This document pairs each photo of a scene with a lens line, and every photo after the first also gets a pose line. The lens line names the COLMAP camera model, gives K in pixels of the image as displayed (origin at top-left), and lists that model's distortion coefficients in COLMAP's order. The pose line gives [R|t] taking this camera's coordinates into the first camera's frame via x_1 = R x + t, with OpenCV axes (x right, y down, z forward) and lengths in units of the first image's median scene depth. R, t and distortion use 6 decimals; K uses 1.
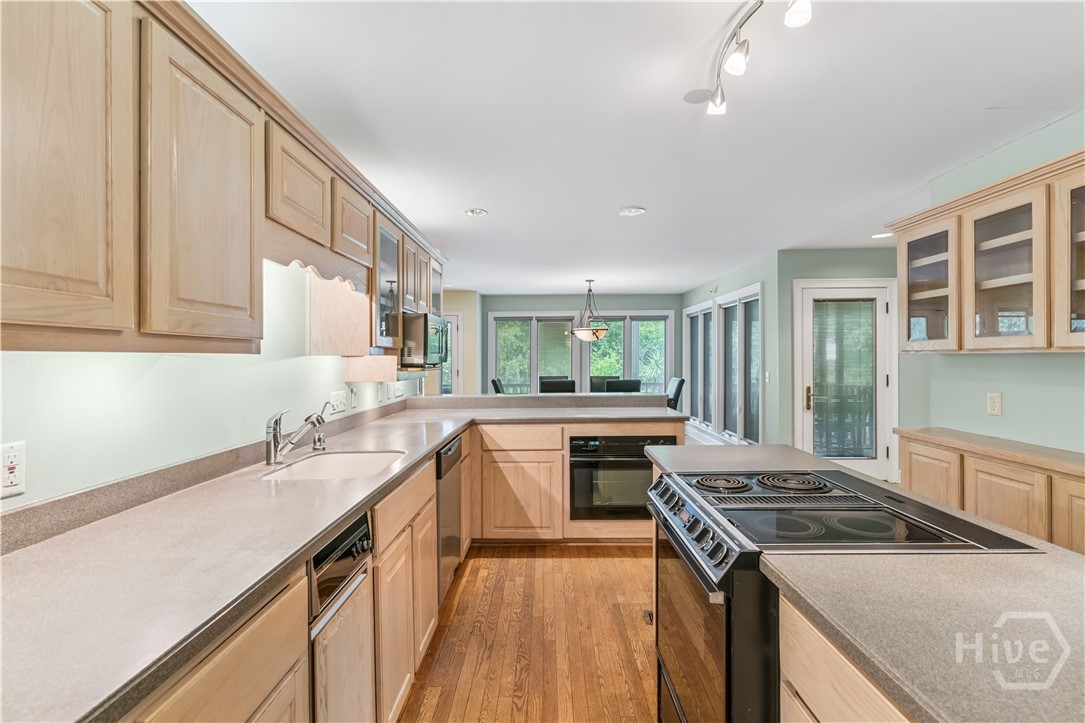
lens RADIAL K [[519.0, 0, 539.4], [0, 519.0, 362.1], [0, 0, 1]] dist [0.001811, 0.002456]
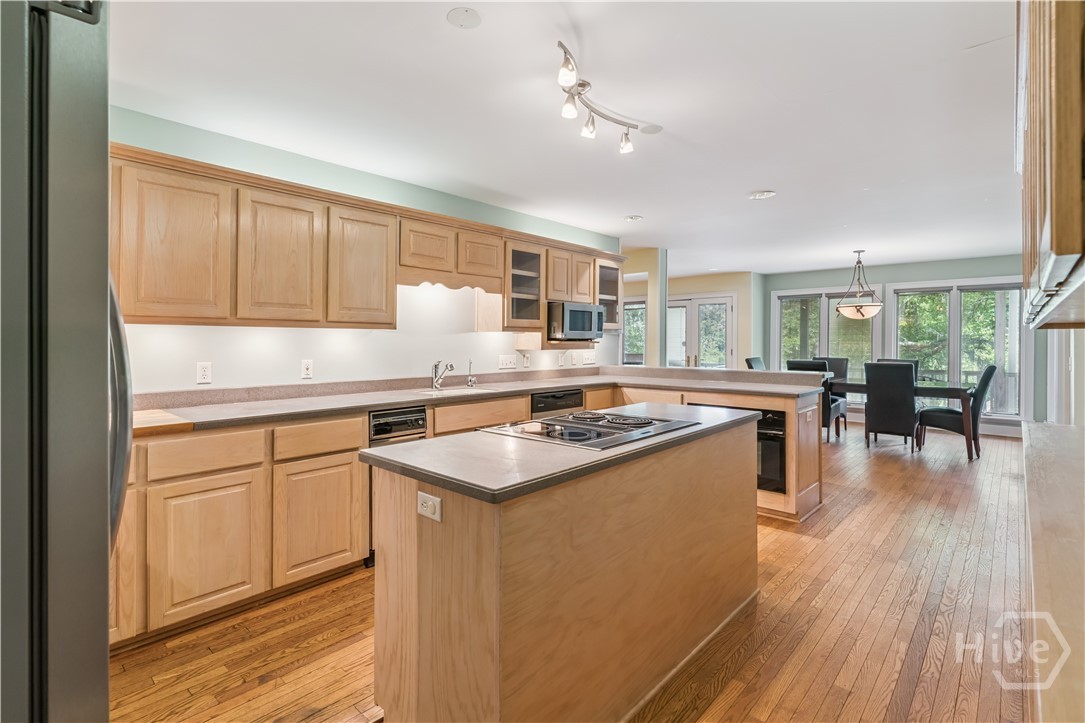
lens RADIAL K [[519.0, 0, 528.4], [0, 519.0, 338.1], [0, 0, 1]] dist [0.001811, 0.002456]
pose [[0.738391, 0.004636, -0.674357, 0.693184], [-0.012463, 0.999899, -0.006772, 0.014618], [0.674258, 0.013405, 0.738375, -0.112954]]
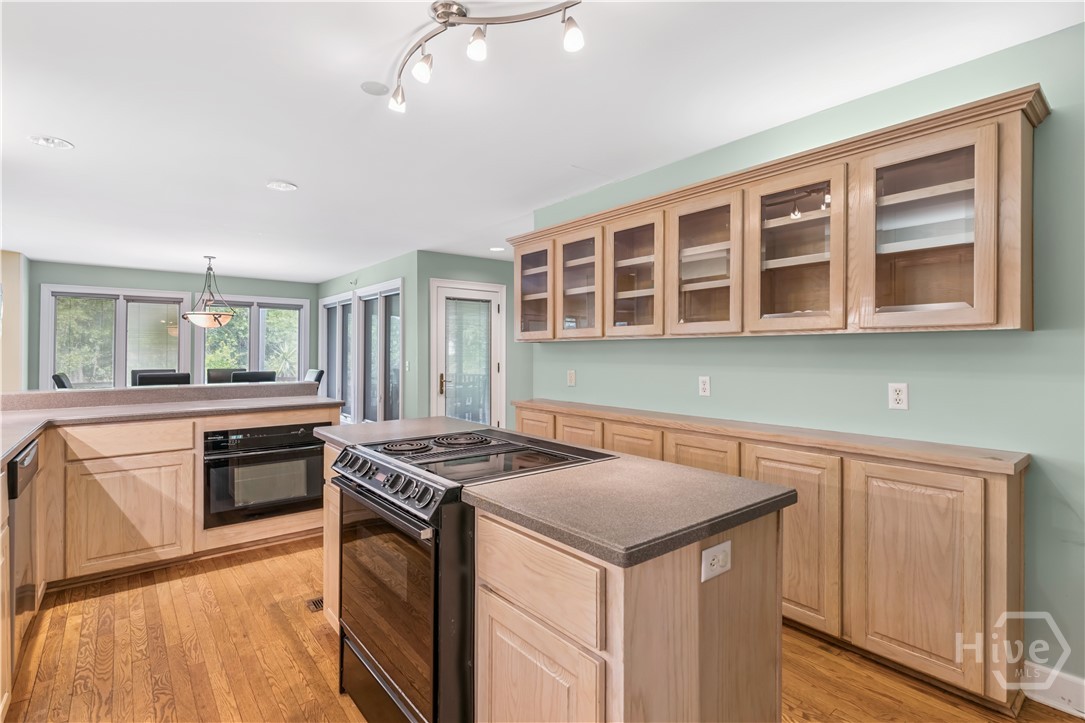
lens RADIAL K [[519.0, 0, 534.9], [0, 519.0, 357.1], [0, 0, 1]] dist [0.001811, 0.002456]
pose [[0.773776, 0.003403, 0.633451, -0.075706], [-0.001458, 0.999992, -0.003591, 0.025533], [-0.633458, 0.001855, 0.773775, -0.014669]]
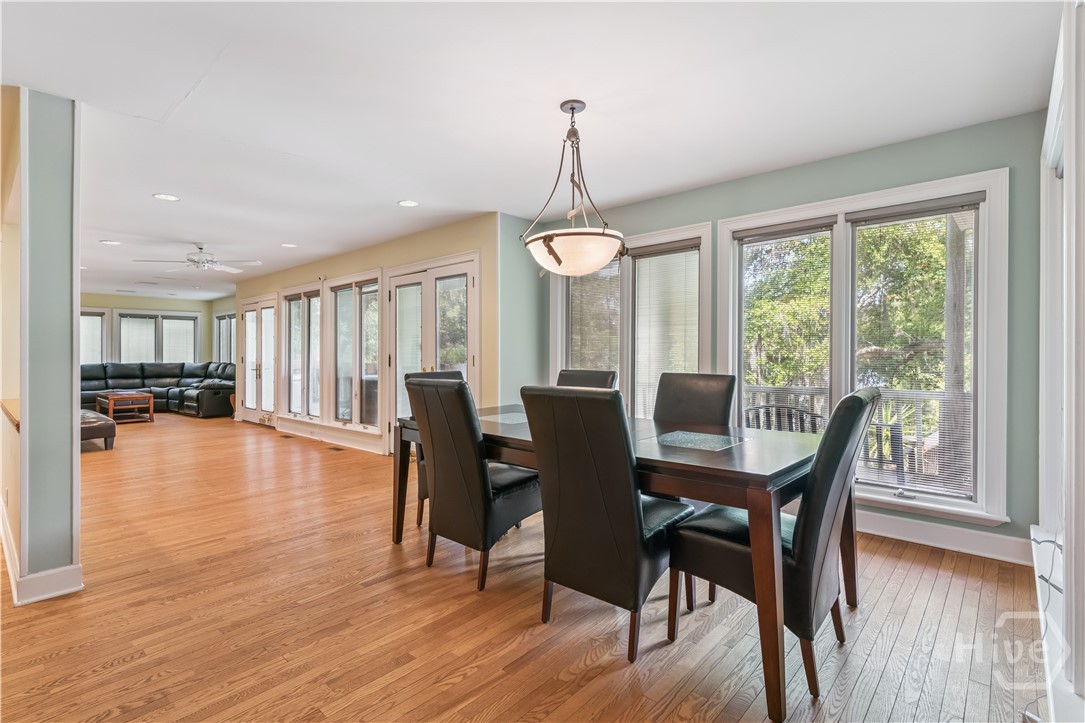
lens RADIAL K [[519.0, 0, 532.2], [0, 519.0, 352.9], [0, 0, 1]] dist [0.001811, 0.002456]
pose [[0.744221, 0.001268, -0.667932, 0.779961], [-0.002381, 0.999997, -0.000755, 0.034674], [0.667929, 0.002152, 0.744222, 1.756366]]
